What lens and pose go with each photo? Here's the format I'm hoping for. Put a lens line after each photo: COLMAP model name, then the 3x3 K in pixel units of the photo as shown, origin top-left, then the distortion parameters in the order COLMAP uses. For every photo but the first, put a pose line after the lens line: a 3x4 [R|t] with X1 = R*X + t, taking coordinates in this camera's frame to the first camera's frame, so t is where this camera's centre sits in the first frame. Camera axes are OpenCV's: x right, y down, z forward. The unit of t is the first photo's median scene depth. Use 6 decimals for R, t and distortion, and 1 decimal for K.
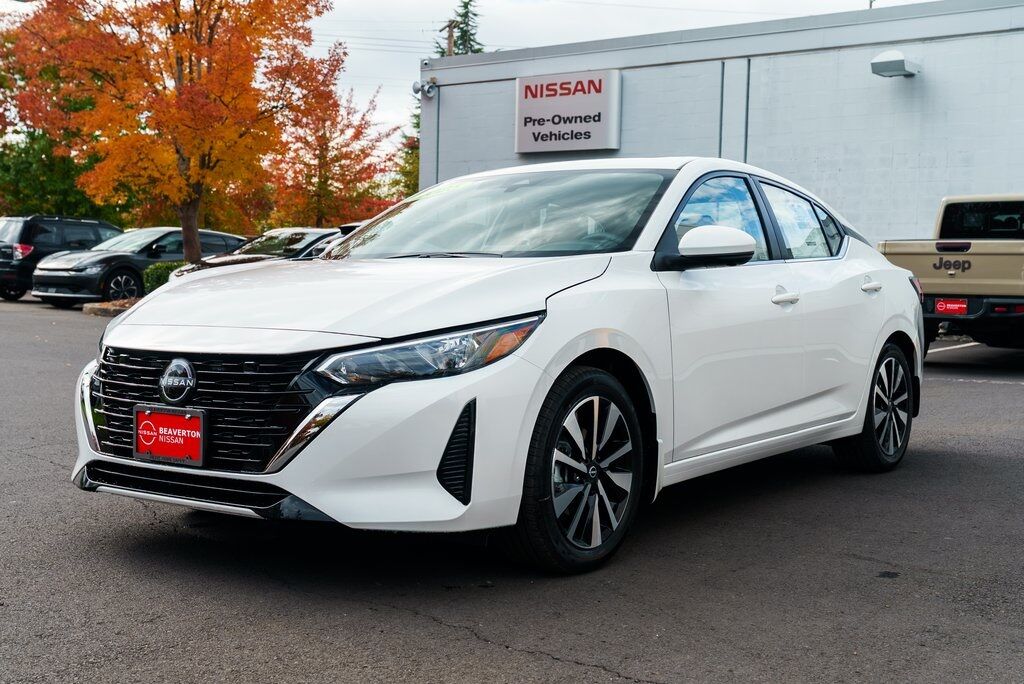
lens RADIAL K [[1259.0, 0, 512.0], [0, 1259.0, 342.0], [0, 0, 1]] dist [0.056379, -0.027310]
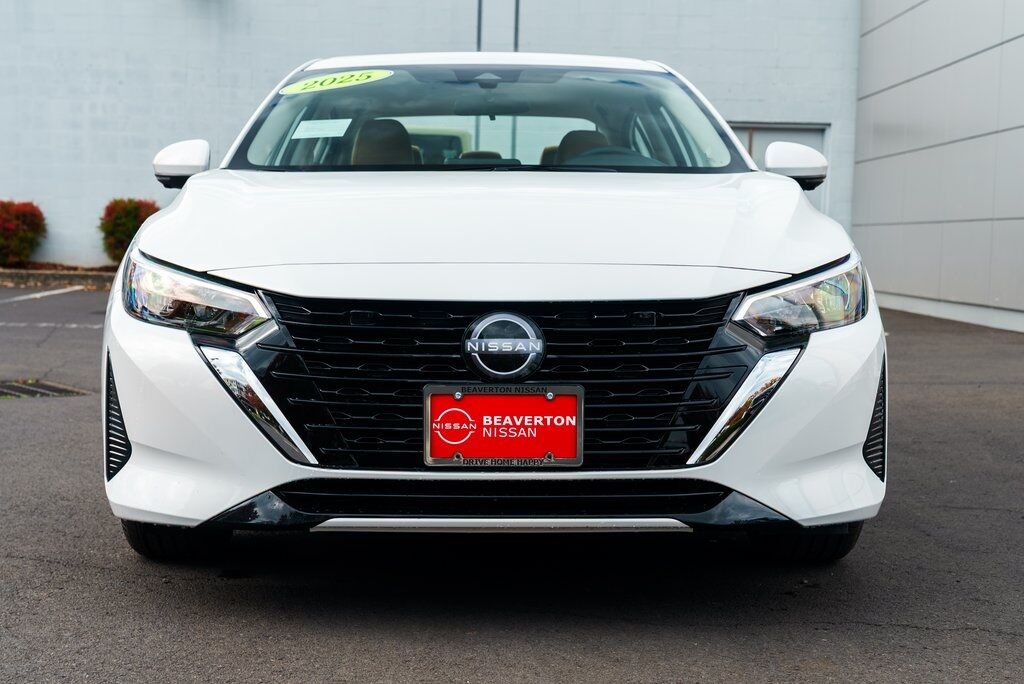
lens RADIAL K [[1533.4, 0, 512.0], [0, 1533.4, 342.0], [0, 0, 1]] dist [0.026793, 0.011059]
pose [[0.793189, -0.040794, 0.607607, -0.755212], [0.024009, 0.999073, 0.035735, 0.000759], [-0.608502, -0.013756, 0.793433, 0.359419]]
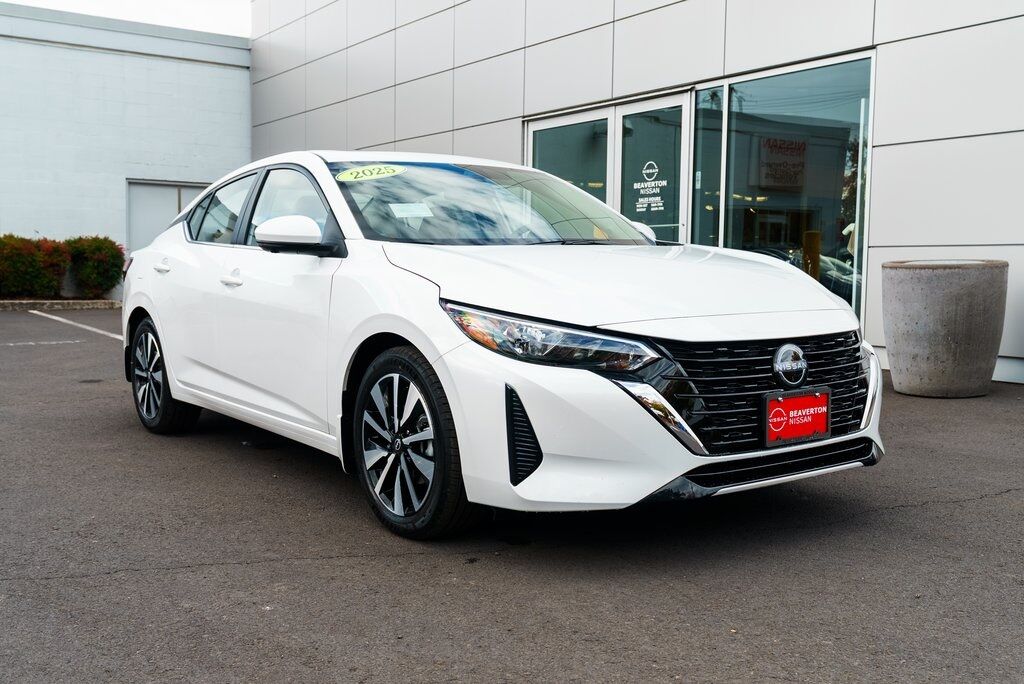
lens RADIAL K [[1010.2, 0, 513.9], [0, 1010.2, 346.1], [0, 0, 1]] dist [0.010626, 0.013806]
pose [[0.308487, -0.089735, 0.946986, -1.134507], [0.045298, 0.995797, 0.079604, -0.062277], [-0.950149, 0.018340, 0.311255, 0.961597]]
